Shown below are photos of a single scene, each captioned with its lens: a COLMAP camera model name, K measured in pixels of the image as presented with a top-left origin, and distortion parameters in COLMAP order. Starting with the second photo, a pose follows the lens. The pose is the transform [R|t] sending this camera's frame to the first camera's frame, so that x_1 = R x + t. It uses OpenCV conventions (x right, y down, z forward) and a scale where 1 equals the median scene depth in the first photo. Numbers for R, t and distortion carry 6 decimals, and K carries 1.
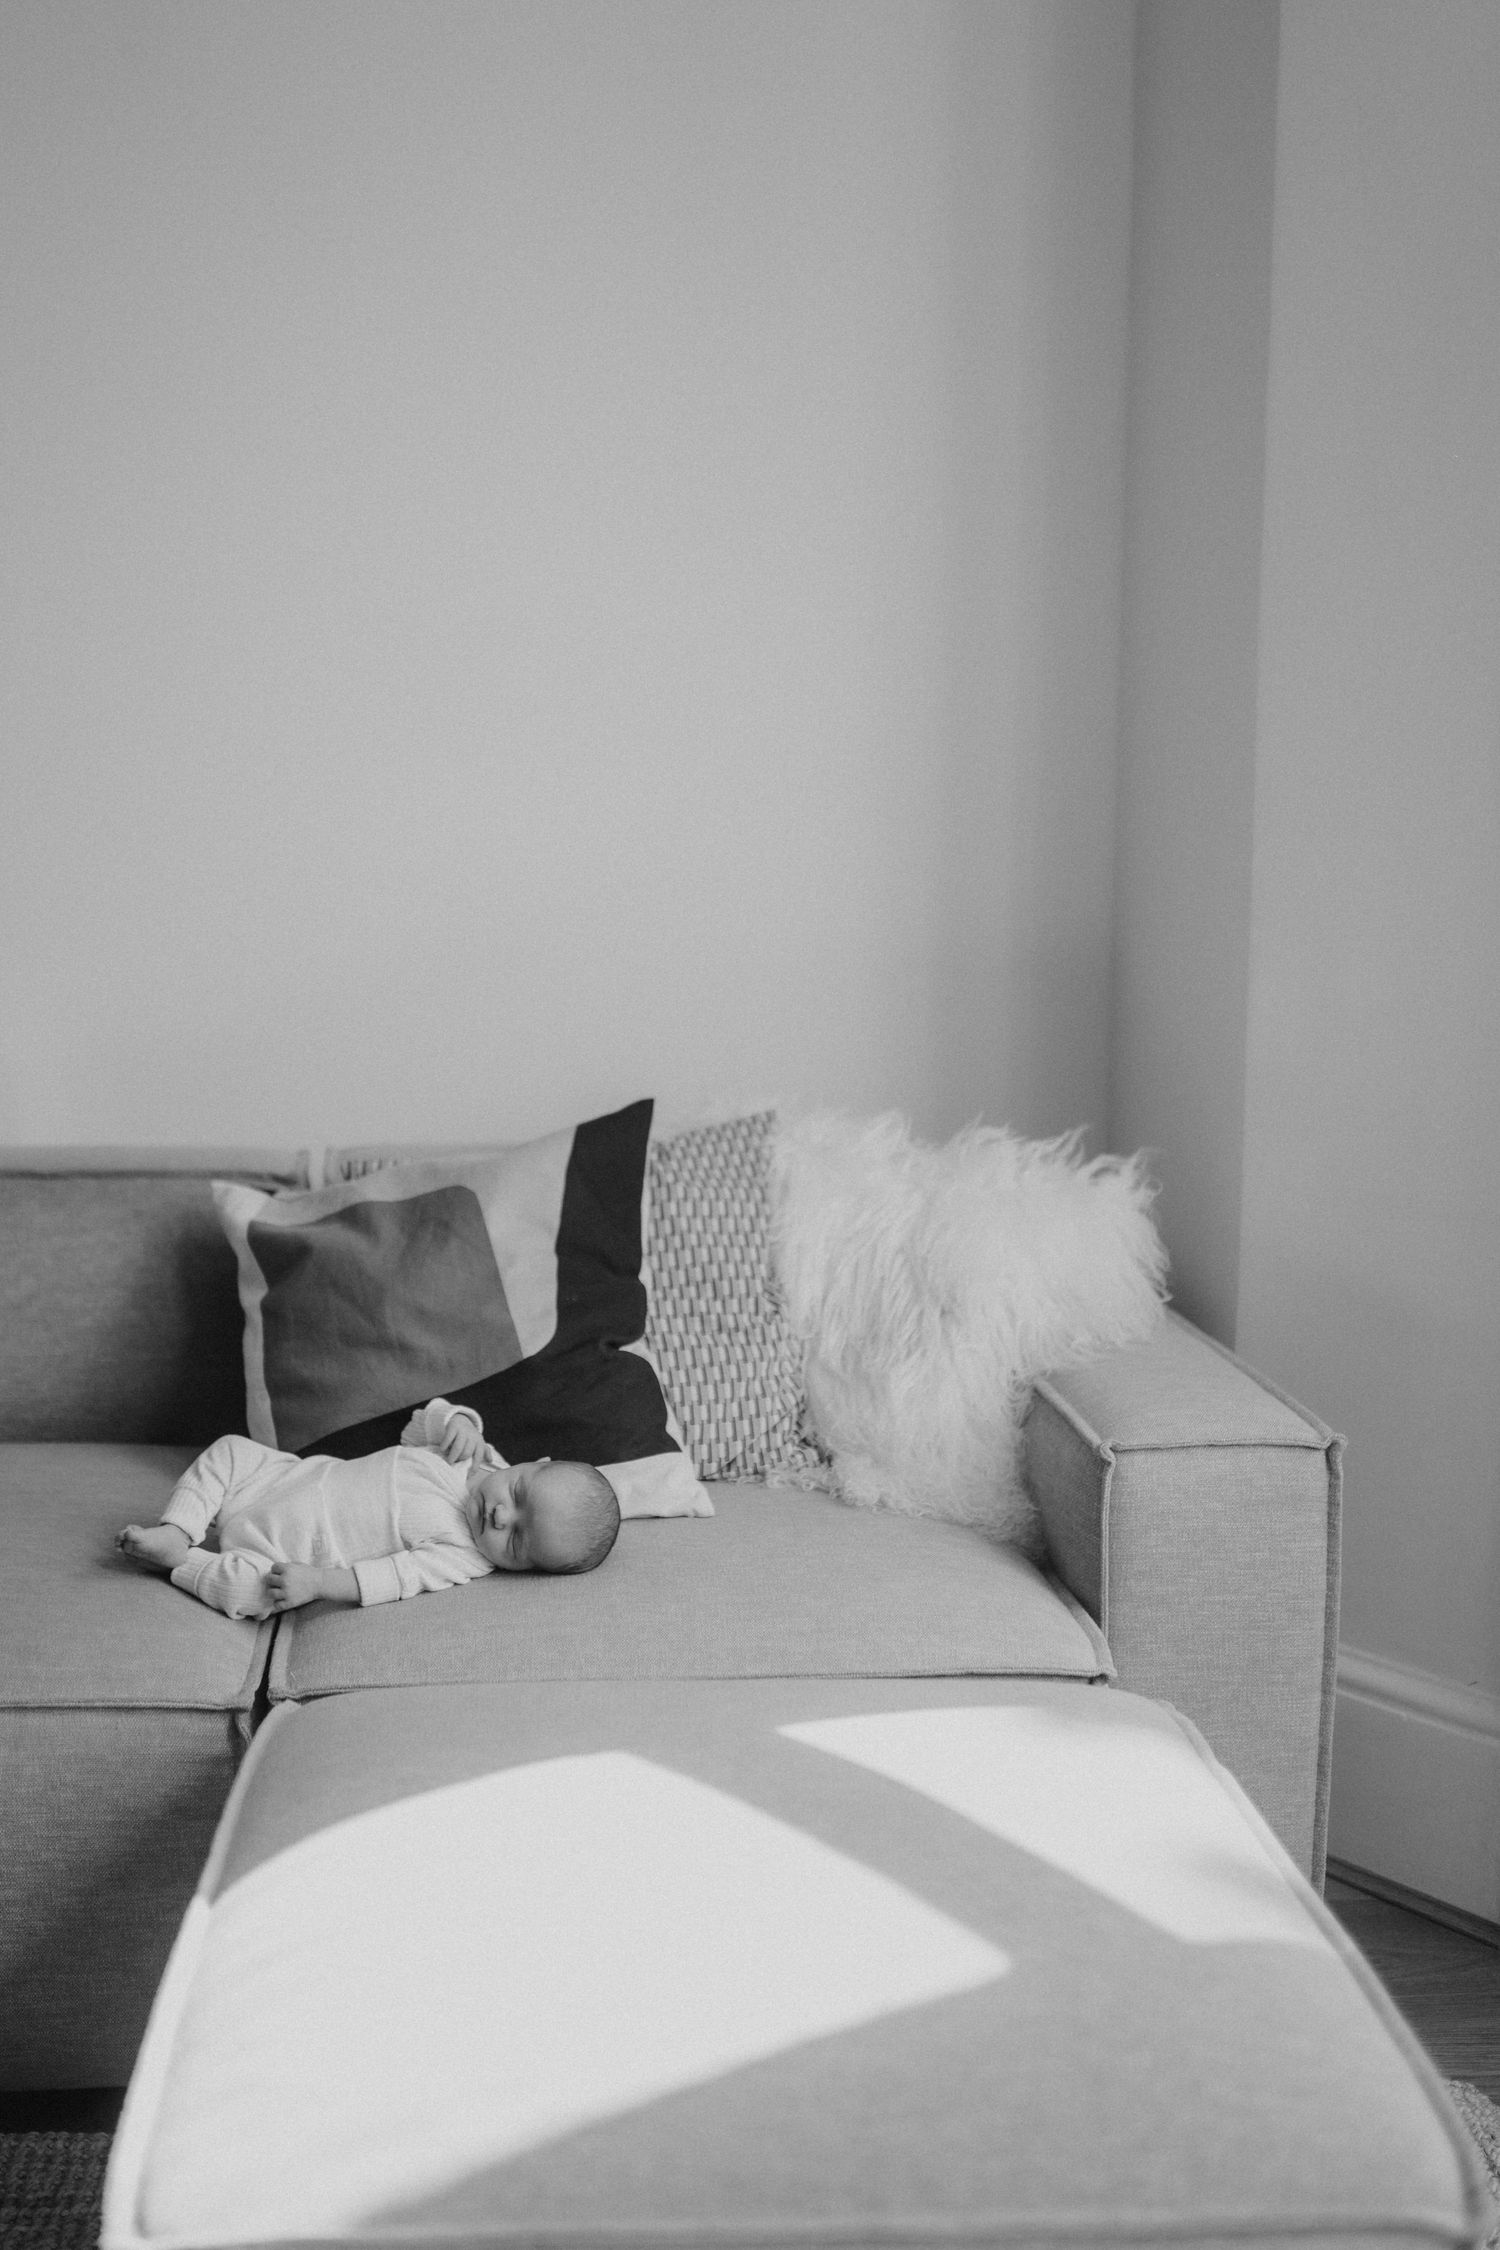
lens RADIAL K [[2709.8, 0, 750.0], [0, 2709.8, 1125.0], [0, 0, 1]] dist [-0.000819, 0.003645]
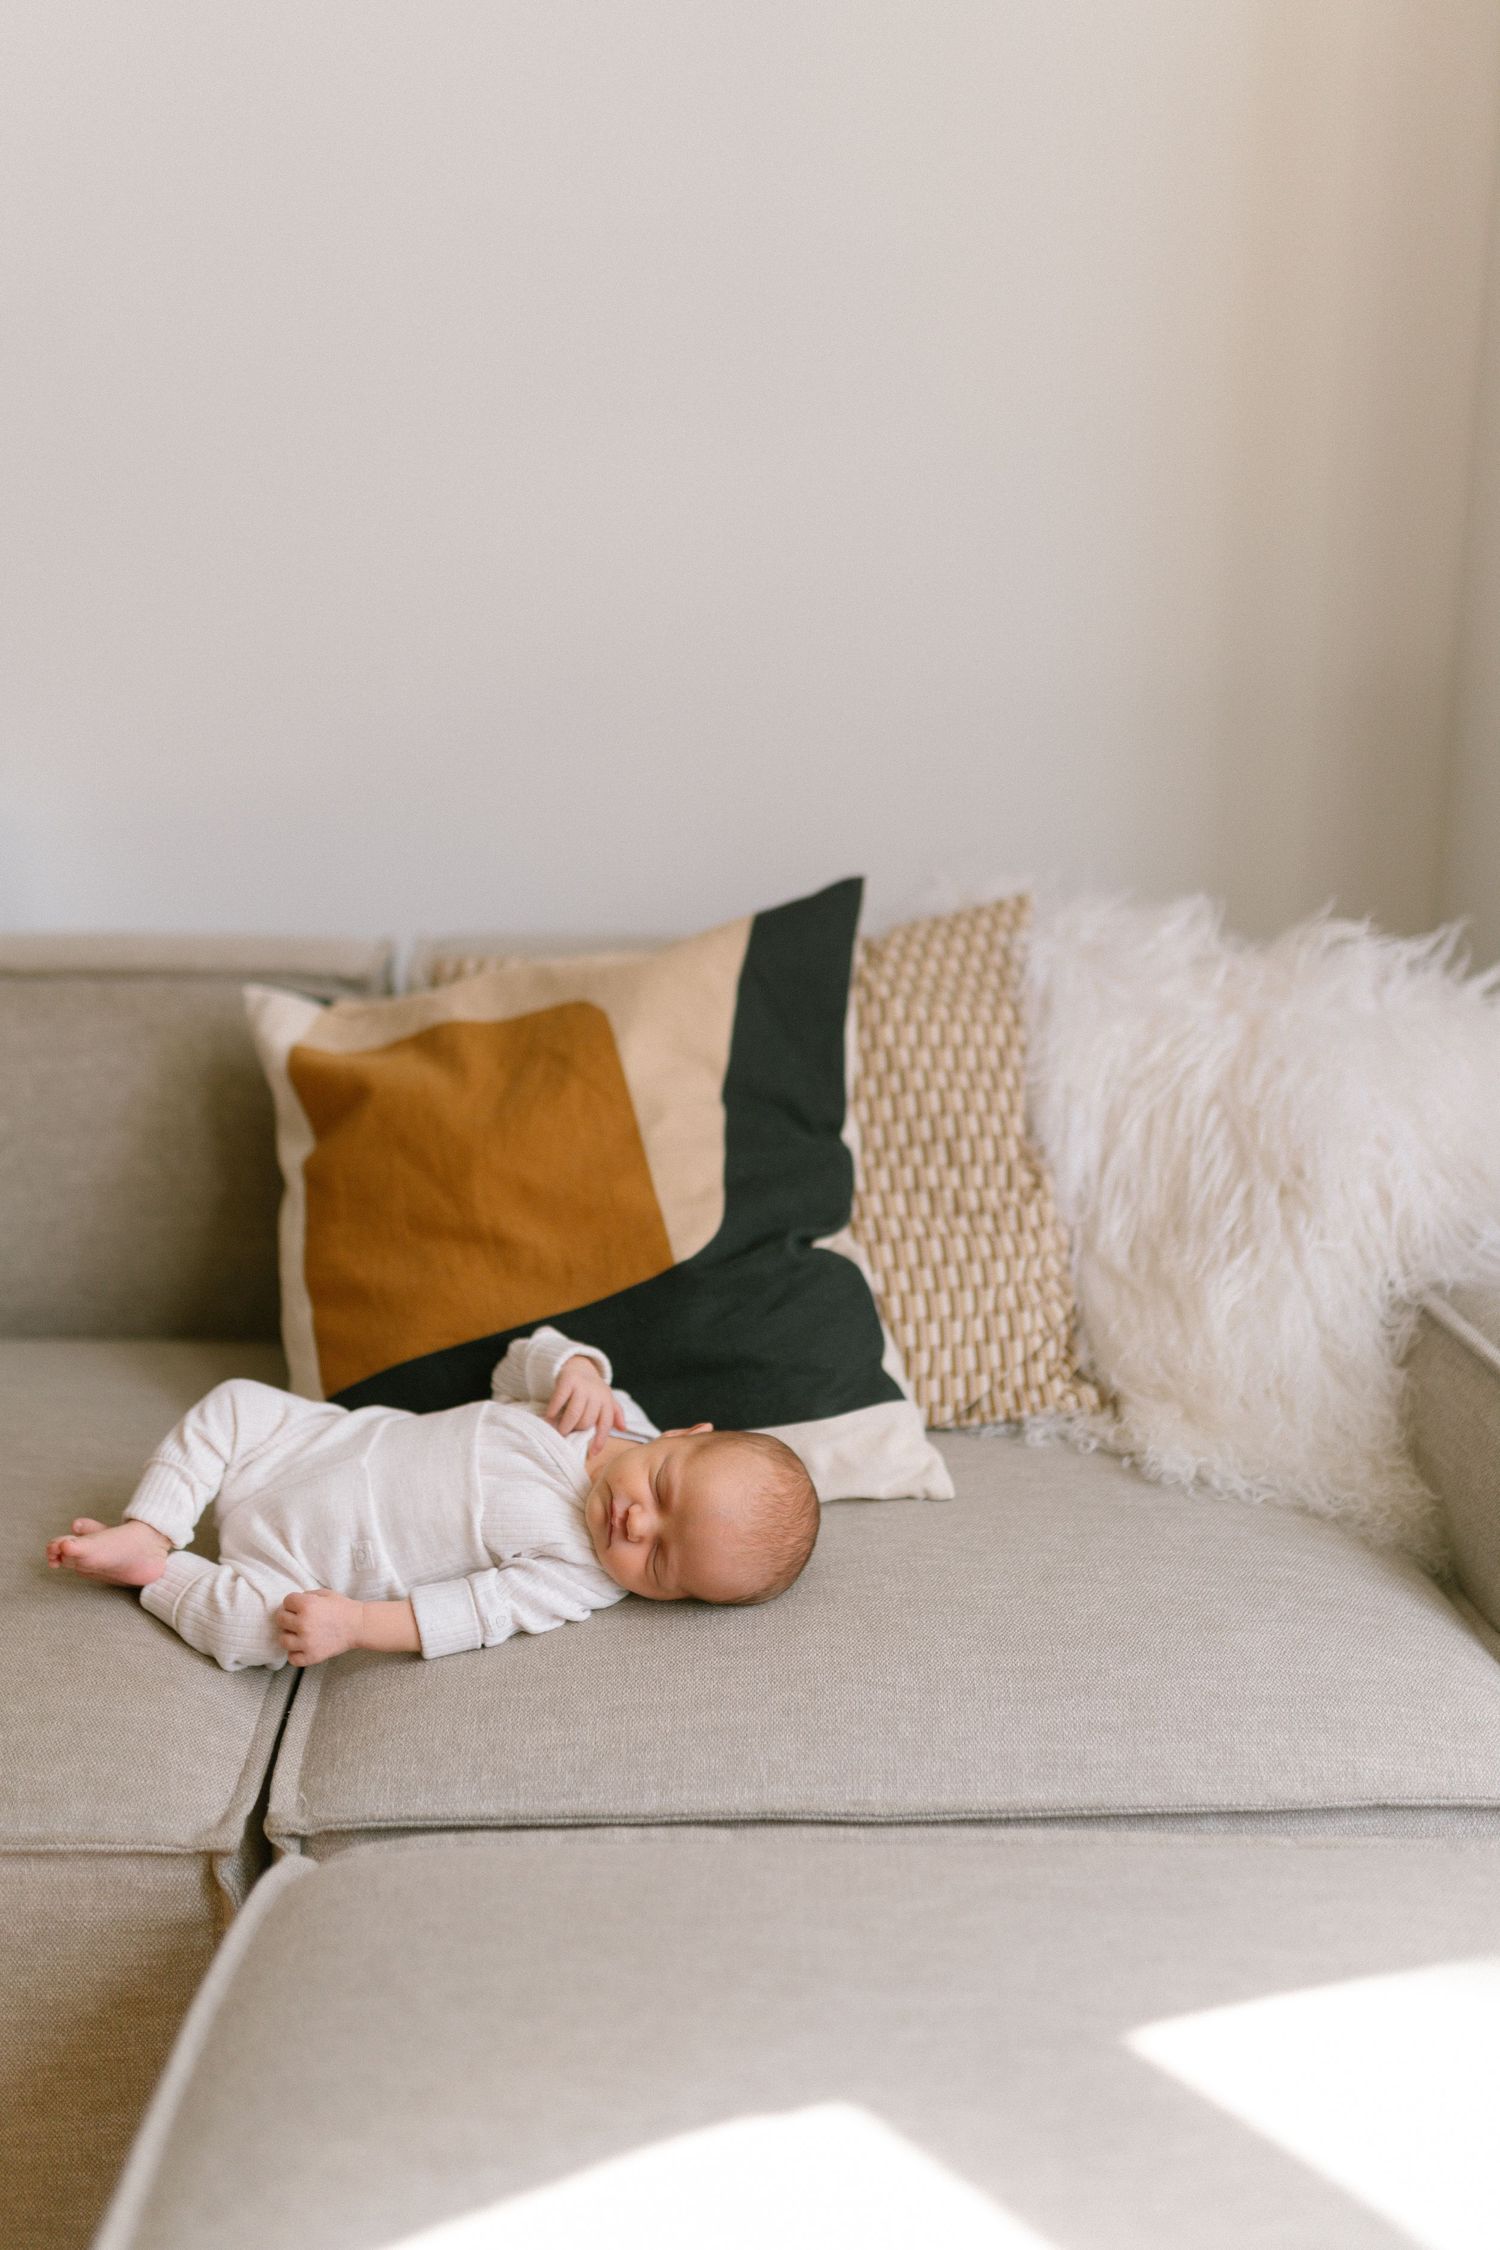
lens RADIAL K [[2709.8, 0, 750.0], [0, 2709.8, 1125.0], [0, 0, 1]] dist [-0.000819, 0.003645]
pose [[0.998270, 0.013475, -0.057227, -0.025218], [-0.008627, 0.996416, 0.084145, -0.004716], [0.058156, -0.083506, 0.994809, 0.314521]]
